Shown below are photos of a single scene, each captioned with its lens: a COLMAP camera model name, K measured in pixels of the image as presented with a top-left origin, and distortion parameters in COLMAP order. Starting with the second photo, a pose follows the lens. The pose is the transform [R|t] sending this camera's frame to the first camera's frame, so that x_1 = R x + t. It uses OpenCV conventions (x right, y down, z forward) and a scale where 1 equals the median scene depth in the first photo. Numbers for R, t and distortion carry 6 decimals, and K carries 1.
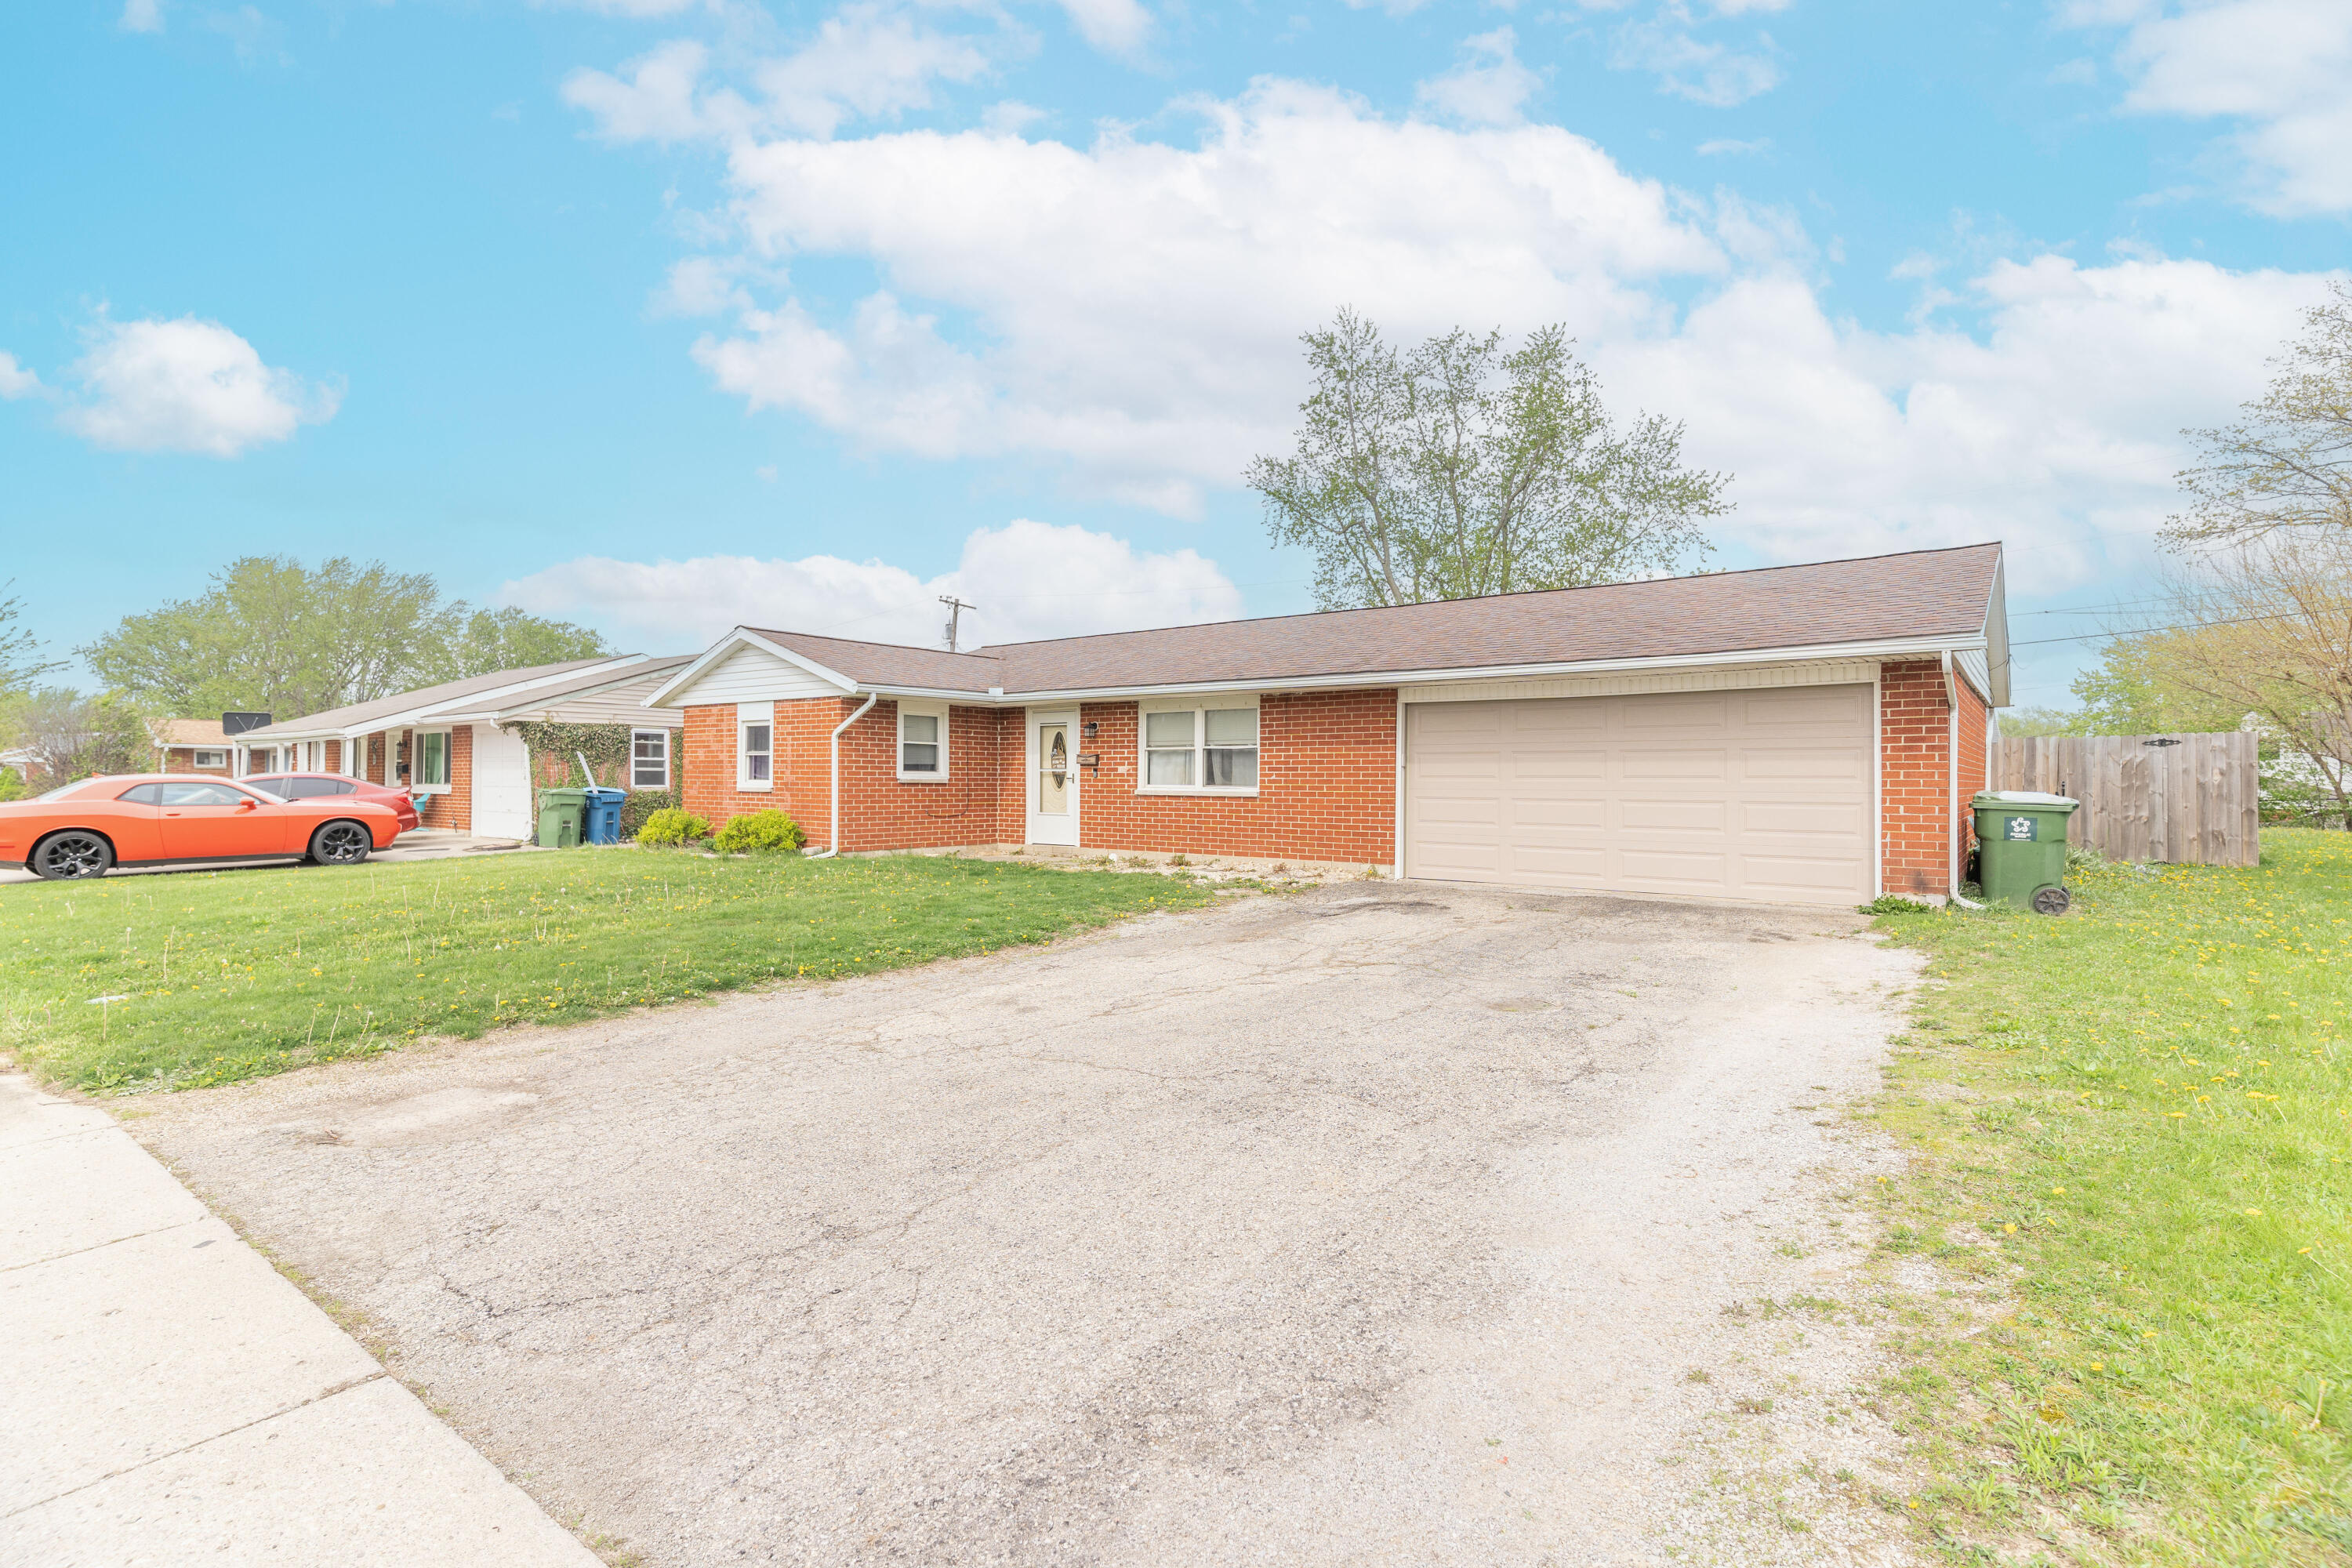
lens RADIAL K [[1115.1, 0, 1171.0], [0, 1115.1, 774.6], [0, 0, 1]] dist [0.000213, 0.000533]
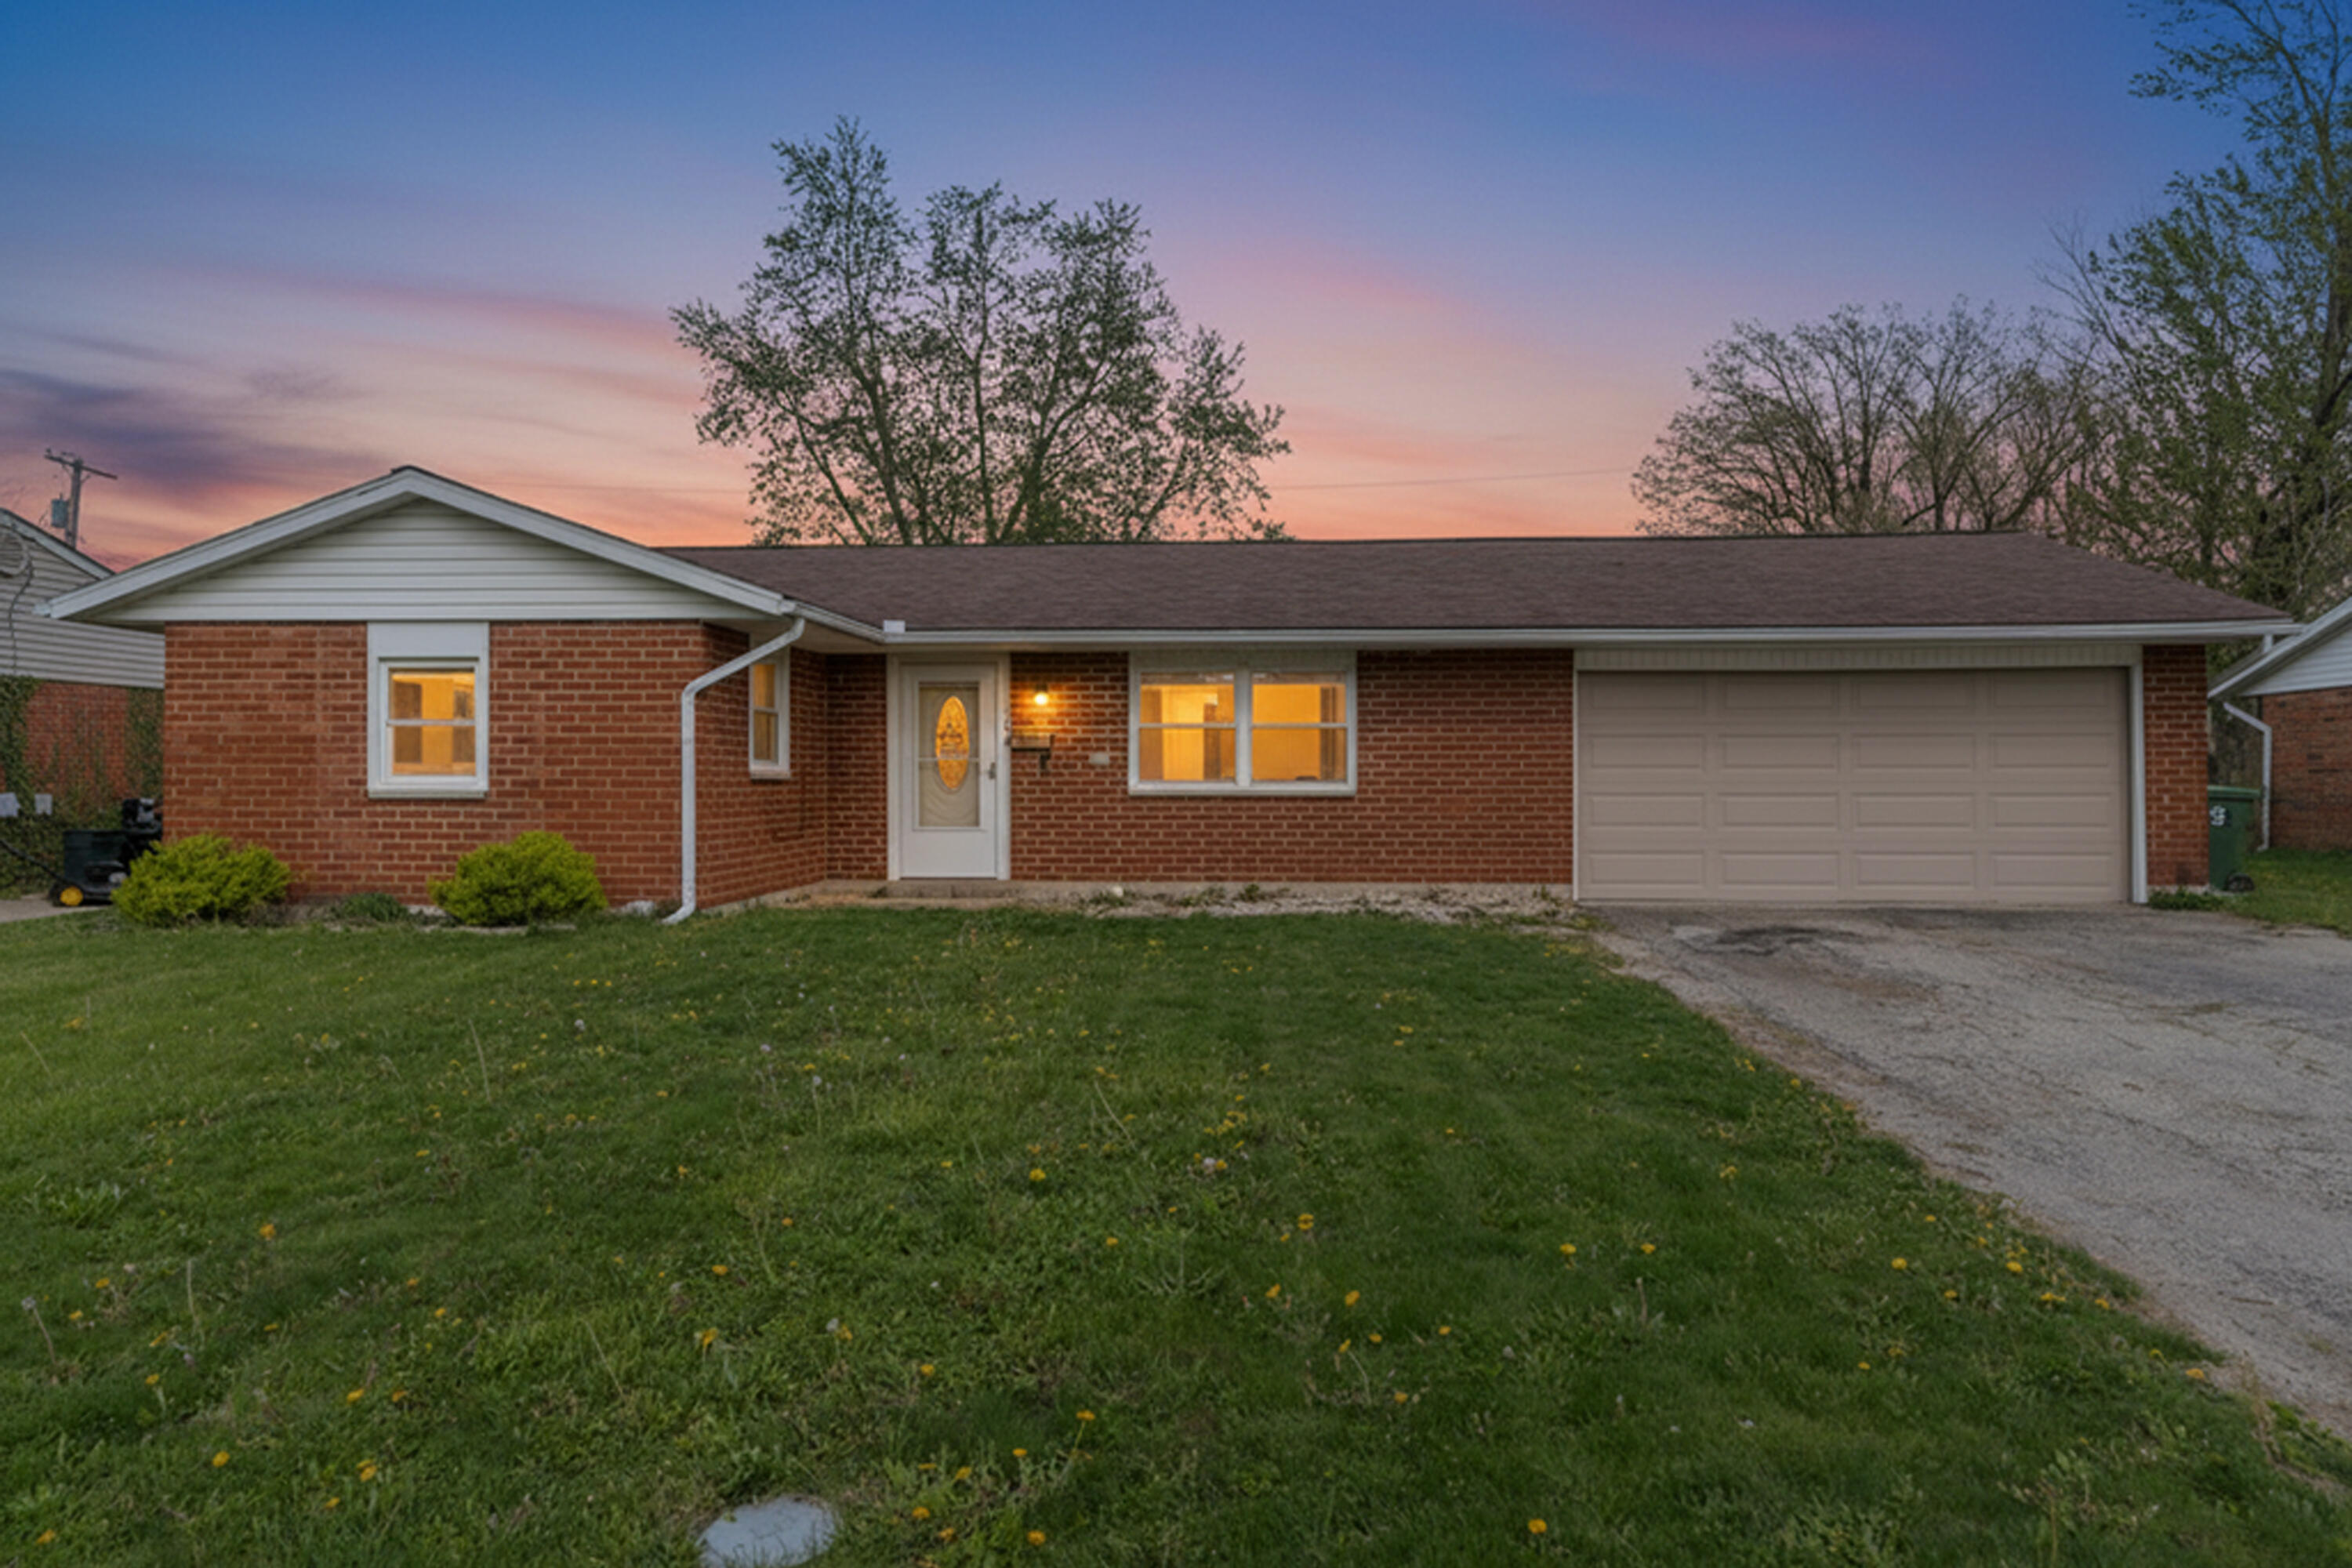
lens RADIAL K [[1434.5, 0, 1170.4], [0, 1434.5, 766.2], [0, 0, 1]] dist [0.002989, 0.001078]
pose [[0.831356, -0.000889, 0.555740, -0.469902], [0.001196, 0.999999, -0.000190, 0.001176], [-0.555740, 0.000823, 0.831356, 0.280602]]
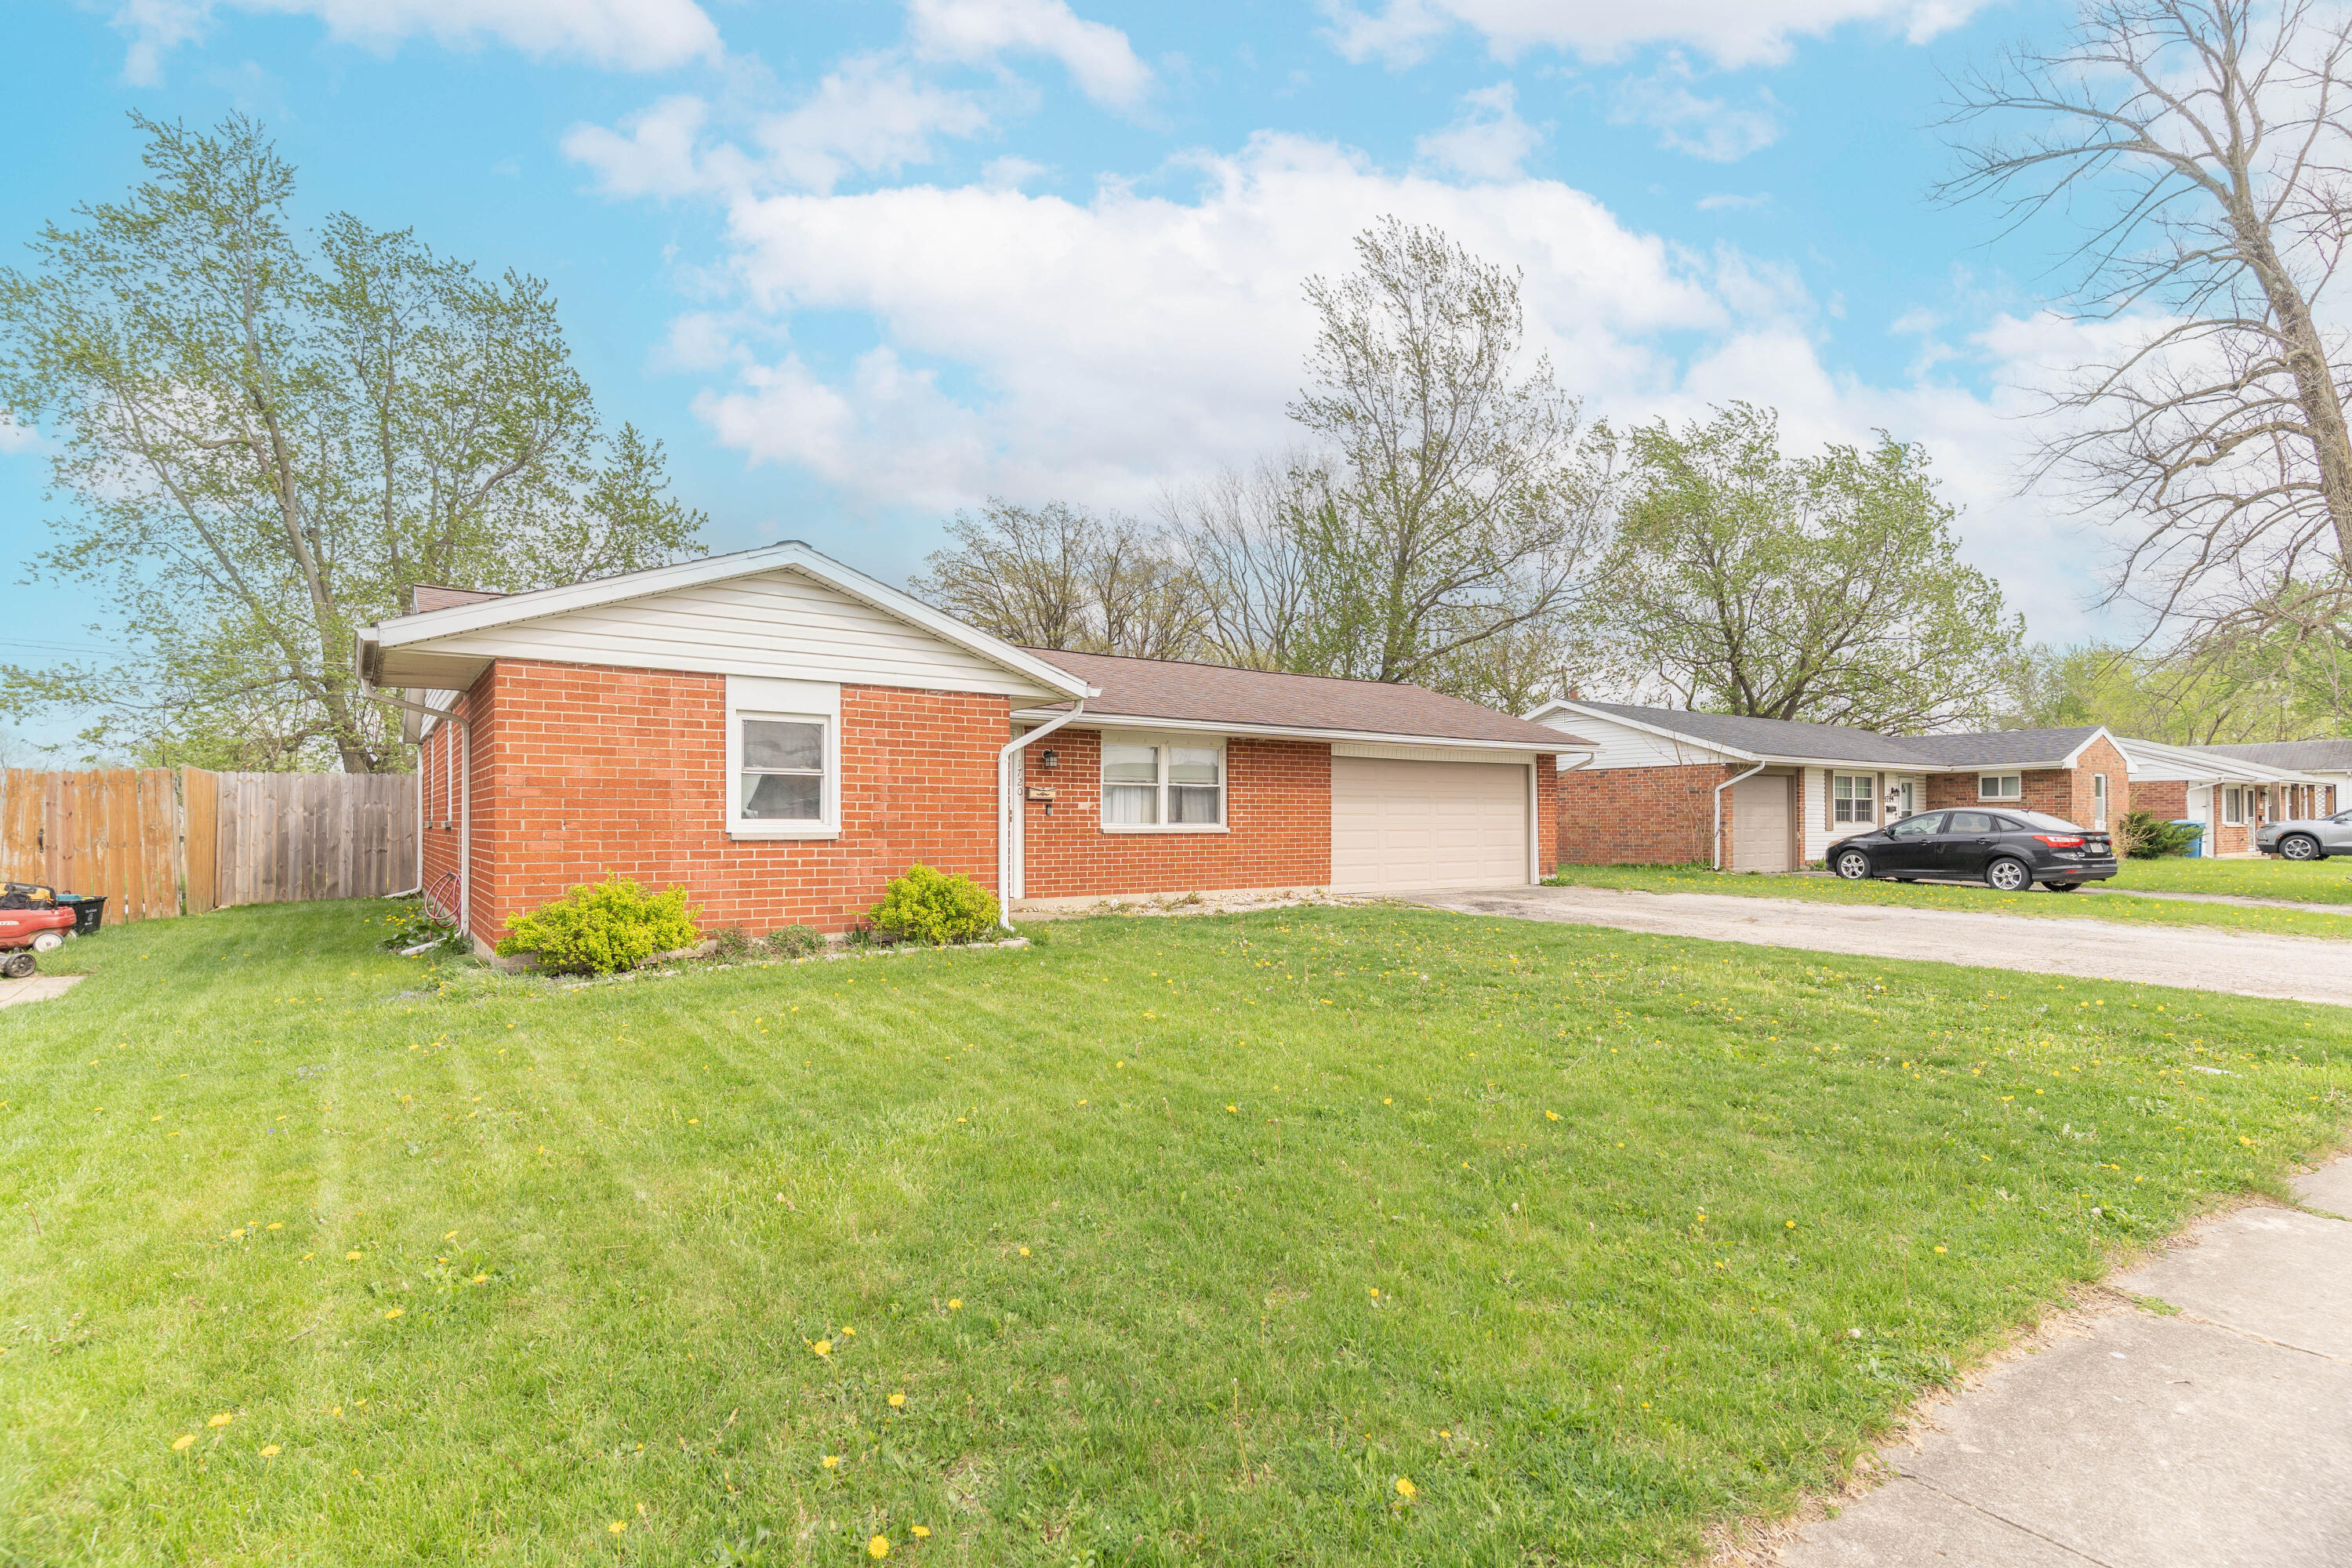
lens RADIAL K [[1182.8, 0, 1177.3], [0, 1182.8, 816.3], [0, 0, 1]] dist [-0.001348, -0.000020]
pose [[0.263189, -0.000665, 0.964744, -0.923402], [-0.002837, 0.999995, 0.001463, 0.002211], [-0.964740, -0.003122, 0.263186, 0.675550]]
